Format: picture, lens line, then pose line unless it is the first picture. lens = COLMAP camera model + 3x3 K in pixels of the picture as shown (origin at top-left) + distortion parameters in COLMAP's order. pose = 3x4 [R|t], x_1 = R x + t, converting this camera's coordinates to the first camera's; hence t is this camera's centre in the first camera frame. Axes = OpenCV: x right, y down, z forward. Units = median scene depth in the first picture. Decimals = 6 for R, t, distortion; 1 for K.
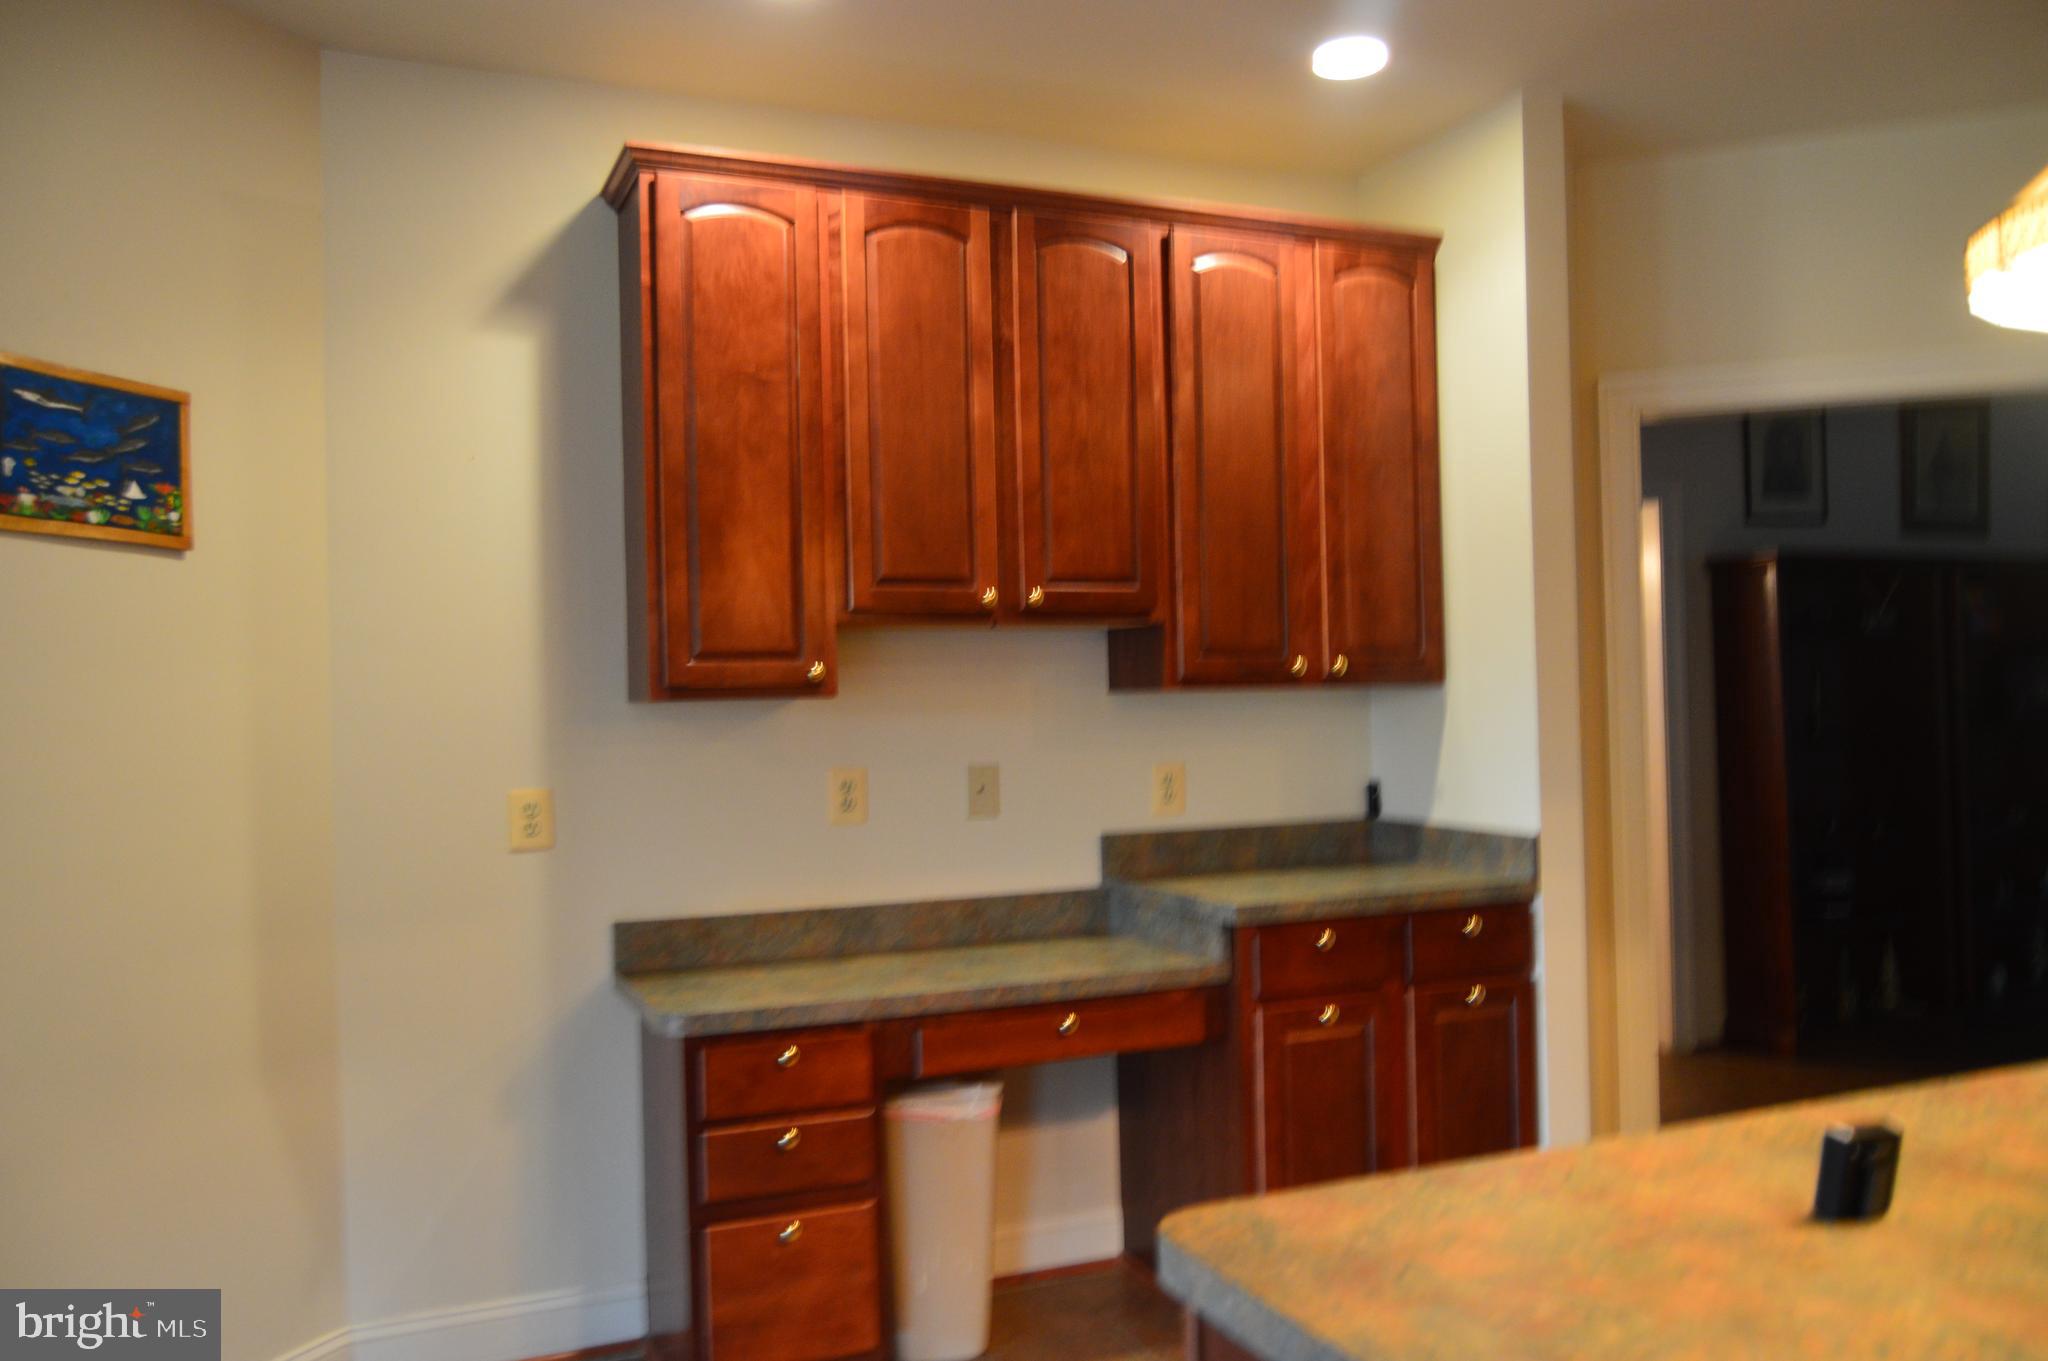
lens RADIAL K [[1605.2, 0, 1023.6], [0, 1605.2, 680.8], [0, 0, 1]] dist [-0.024915, 0.018071]
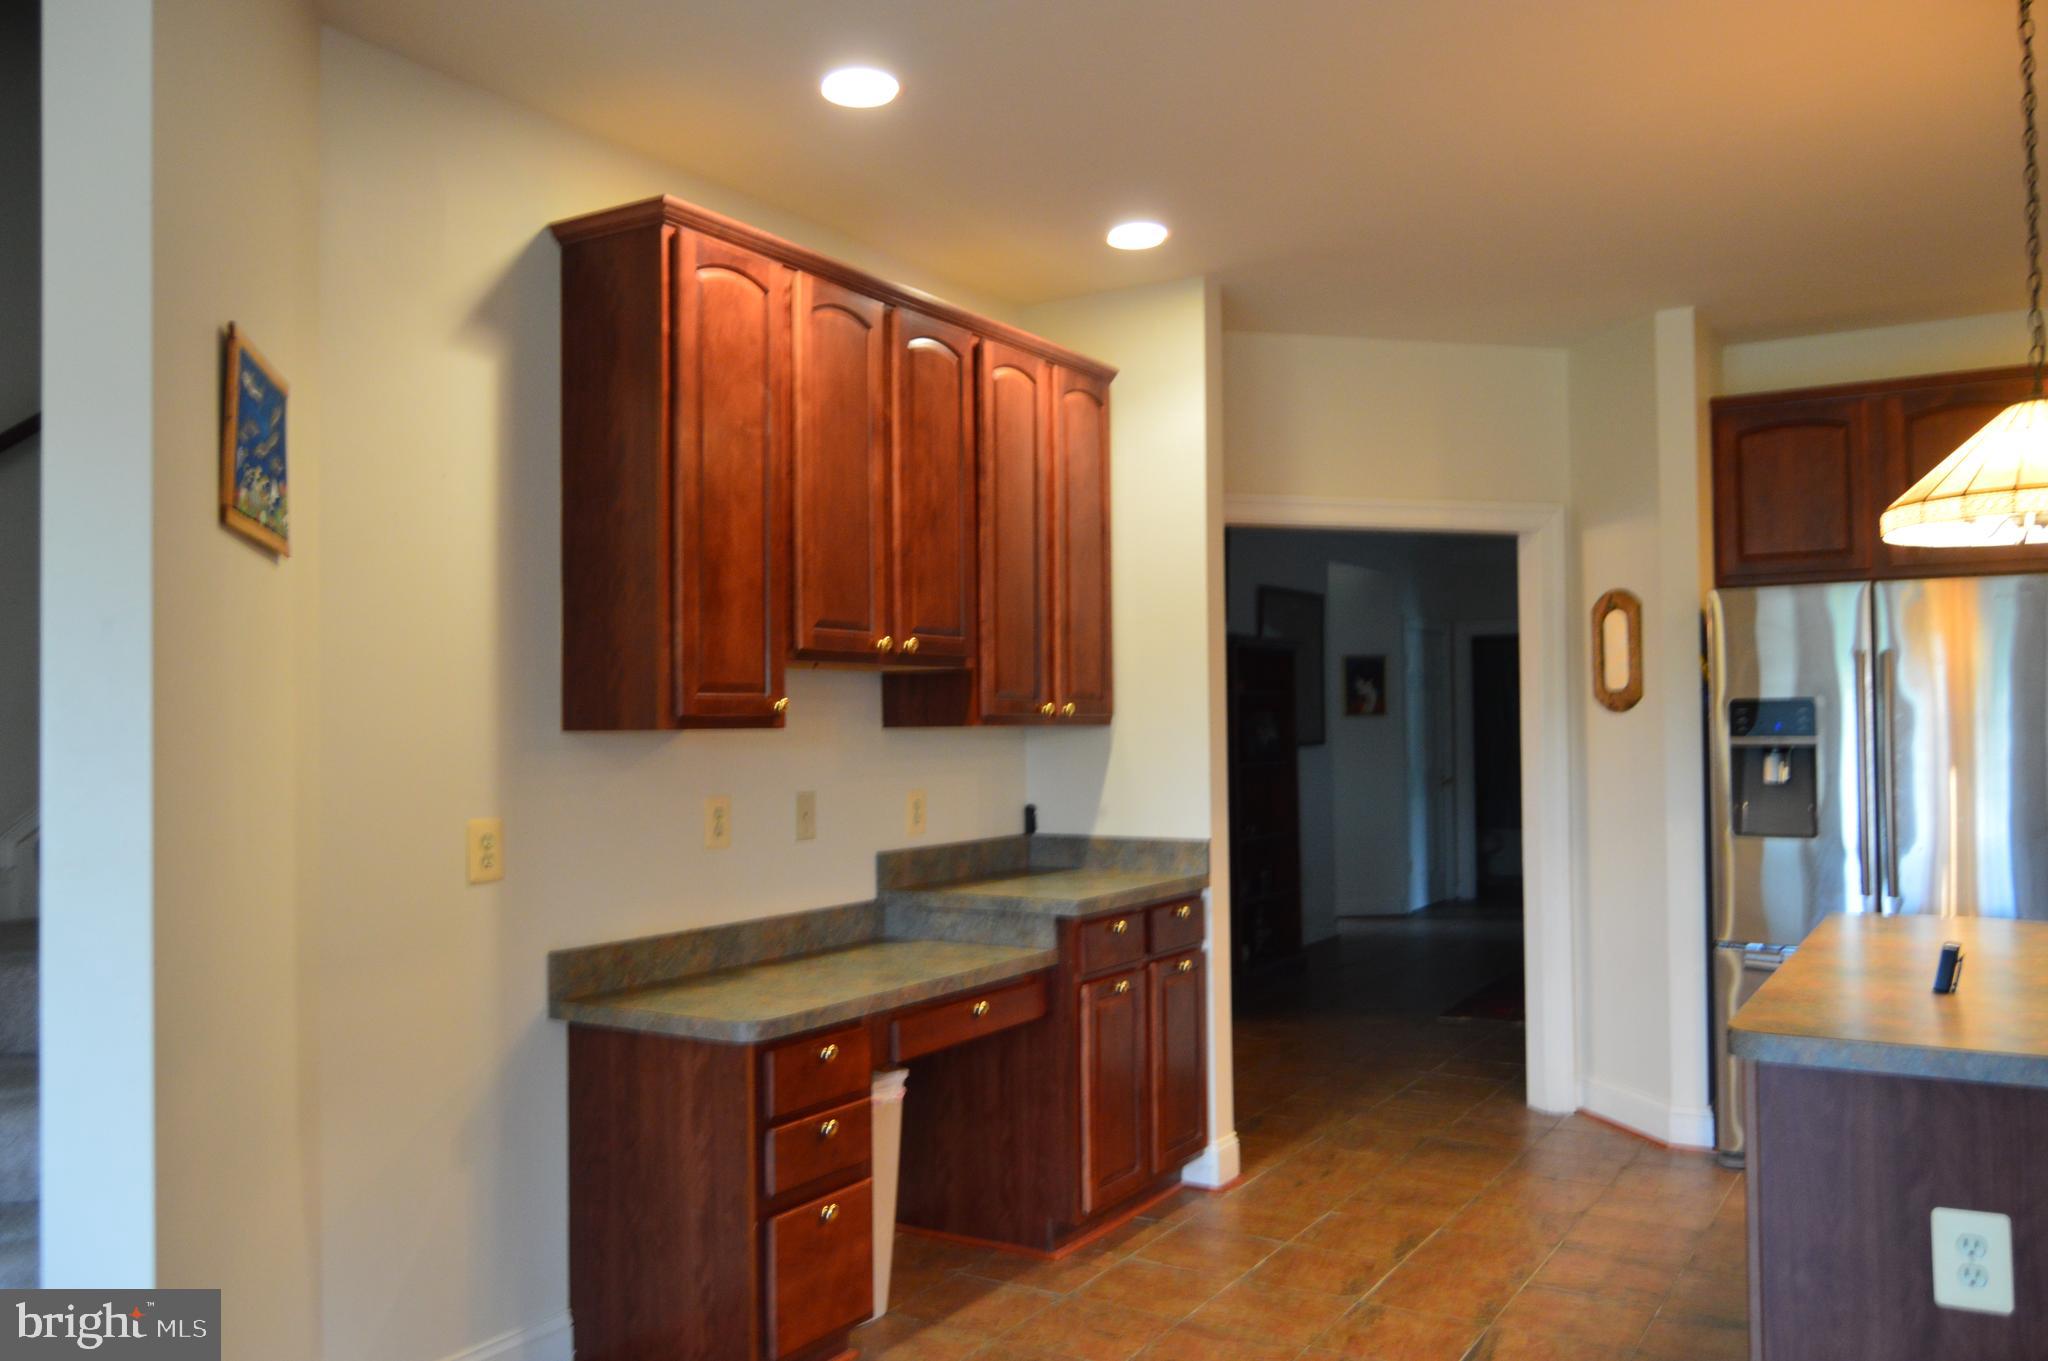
lens RADIAL K [[1605.2, 0, 1026.0], [0, 1605.2, 679.6], [0, 0, 1]] dist [-0.024915, 0.018071]
pose [[0.817443, 0.029042, 0.575277, -0.593996], [-0.011721, 0.999360, -0.033796, 0.011273], [-0.575890, 0.020883, 0.817260, 0.011698]]
